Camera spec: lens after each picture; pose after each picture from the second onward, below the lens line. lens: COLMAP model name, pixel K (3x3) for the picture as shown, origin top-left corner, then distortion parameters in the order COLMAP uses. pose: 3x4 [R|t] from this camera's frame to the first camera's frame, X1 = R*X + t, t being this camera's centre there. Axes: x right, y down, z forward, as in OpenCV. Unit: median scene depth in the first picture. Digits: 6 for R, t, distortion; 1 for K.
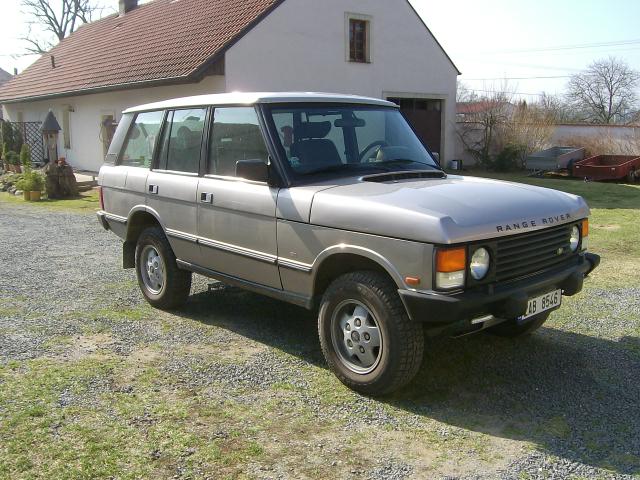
lens RADIAL K [[644.3, 0, 320.2], [0, 644.3, 239.8], [0, 0, 1]] dist [-0.135945, 0.000000]
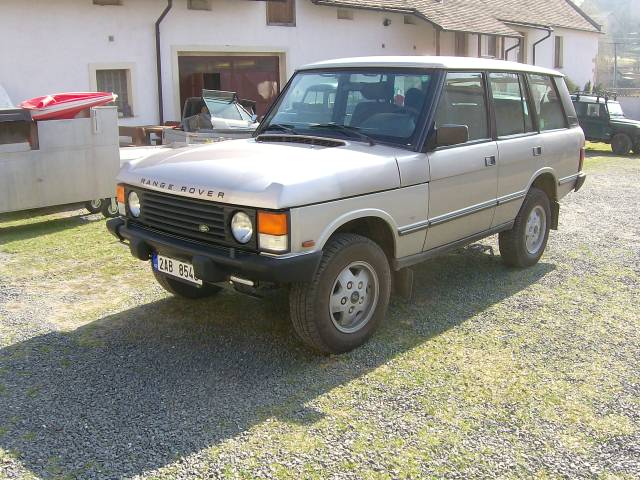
lens RADIAL K [[644.3, 0, 319.0], [0, 644.3, 239.8], [0, 0, 1]] dist [-0.135945, 0.000000]
pose [[0.078603, 0.241035, -0.967328, 1.368307], [-0.163926, 0.960247, 0.225951, -0.215849], [0.983336, 0.140810, 0.114990, 1.112501]]
